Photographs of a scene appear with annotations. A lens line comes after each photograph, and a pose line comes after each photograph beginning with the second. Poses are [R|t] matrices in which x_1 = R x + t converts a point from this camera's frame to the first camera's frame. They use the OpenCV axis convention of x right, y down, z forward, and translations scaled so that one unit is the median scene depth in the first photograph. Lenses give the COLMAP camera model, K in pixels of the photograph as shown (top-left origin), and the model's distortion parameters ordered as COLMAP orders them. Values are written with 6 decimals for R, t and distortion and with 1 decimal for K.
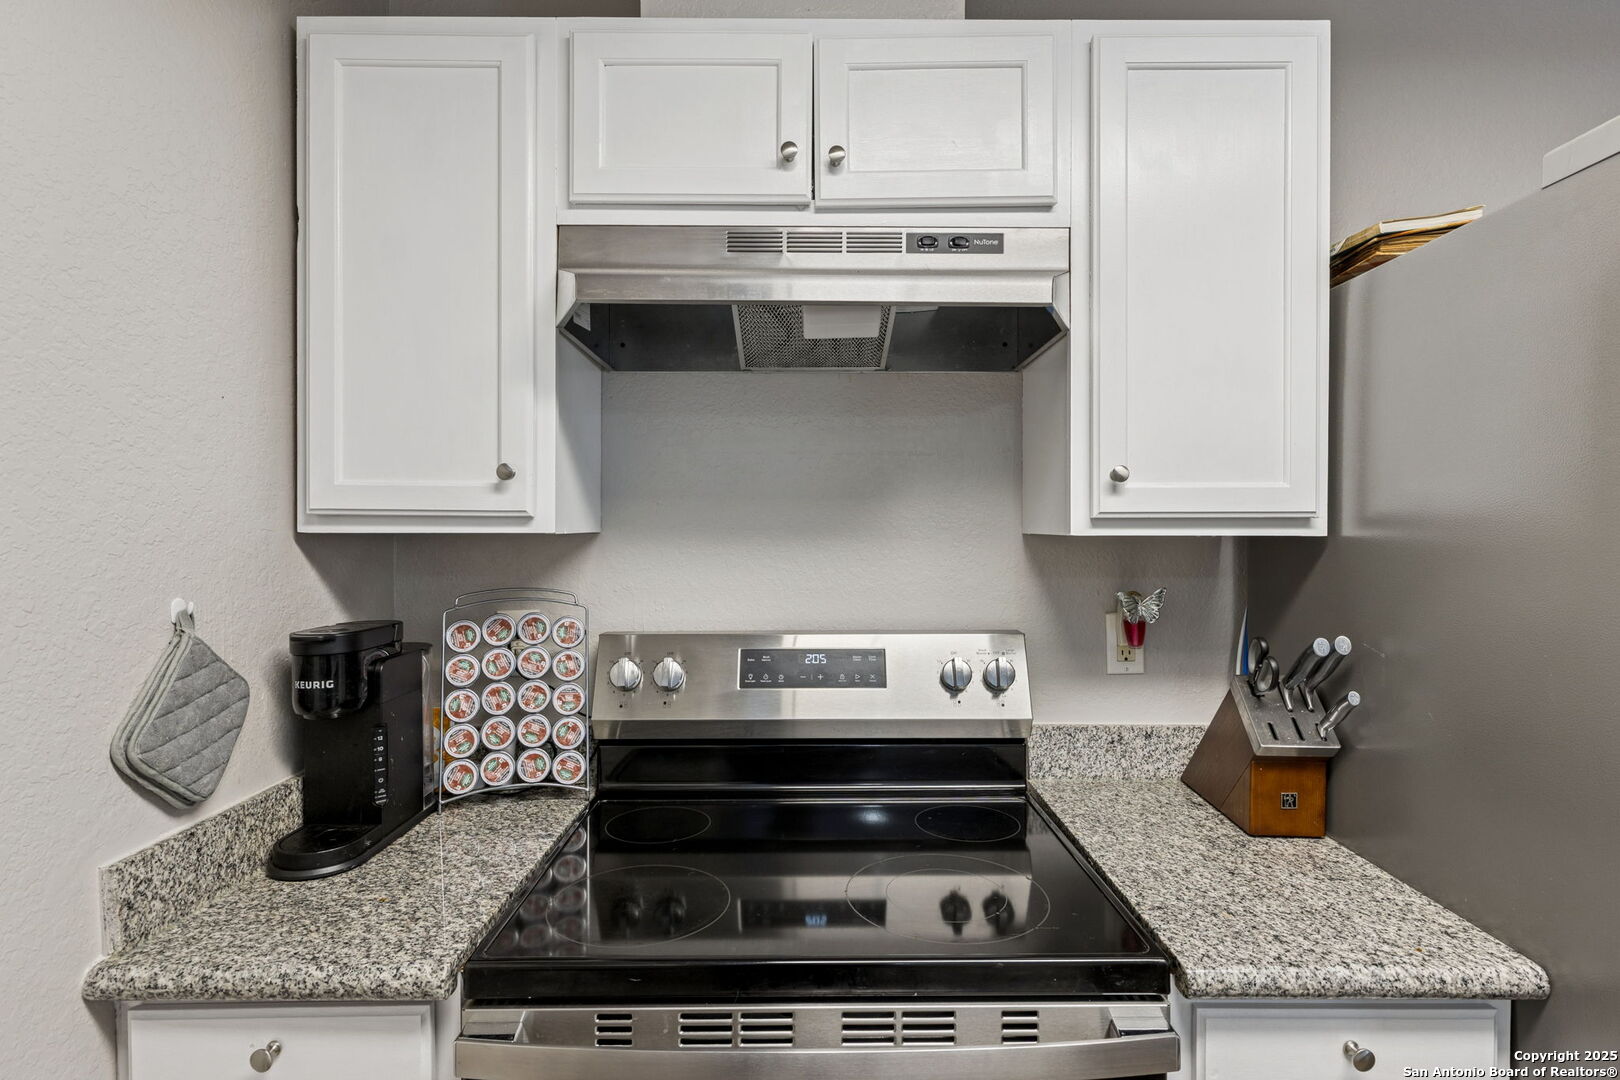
lens RADIAL K [[830.9, 0, 809.3], [0, 830.9, 537.2], [0, 0, 1]] dist [-0.003685, 0.001027]
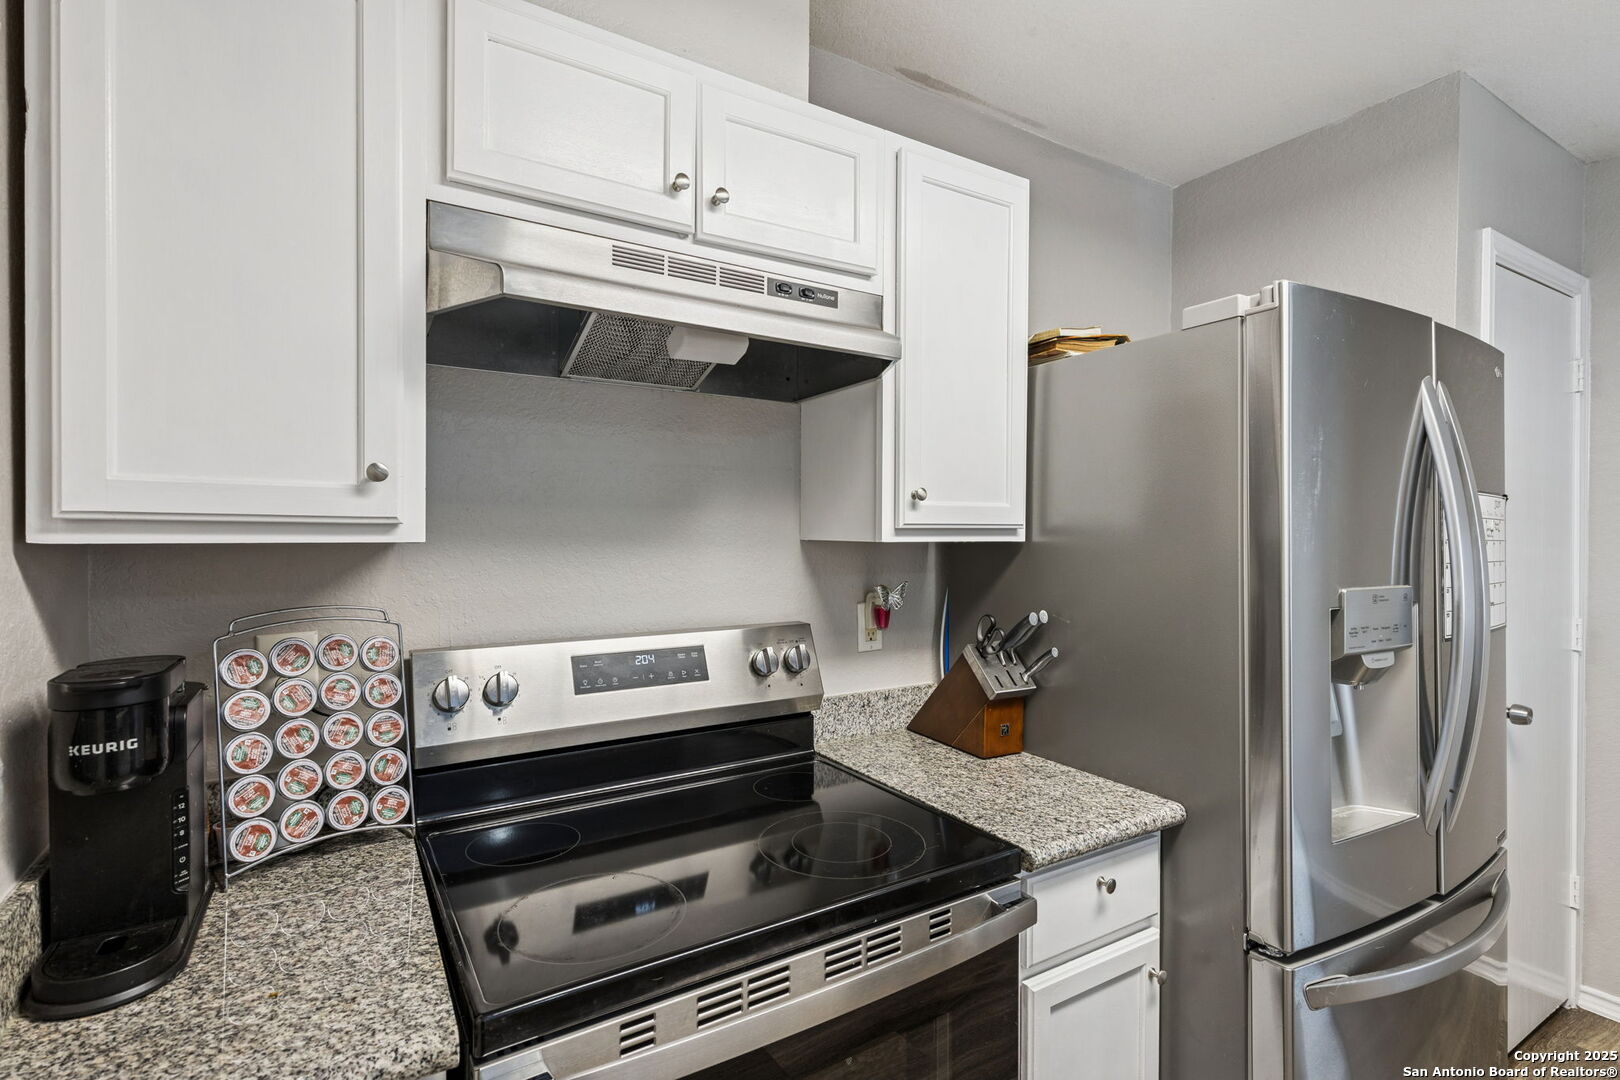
lens RADIAL K [[779.5, 0, 814.3], [0, 779.5, 544.6], [0, 0, 1]] dist [0.006922, -0.003007]
pose [[0.844459, -0.006974, 0.535575, -0.403669], [0.003140, 0.999963, 0.008070, -0.007975], [-0.535611, -0.005134, 0.844449, 0.059699]]
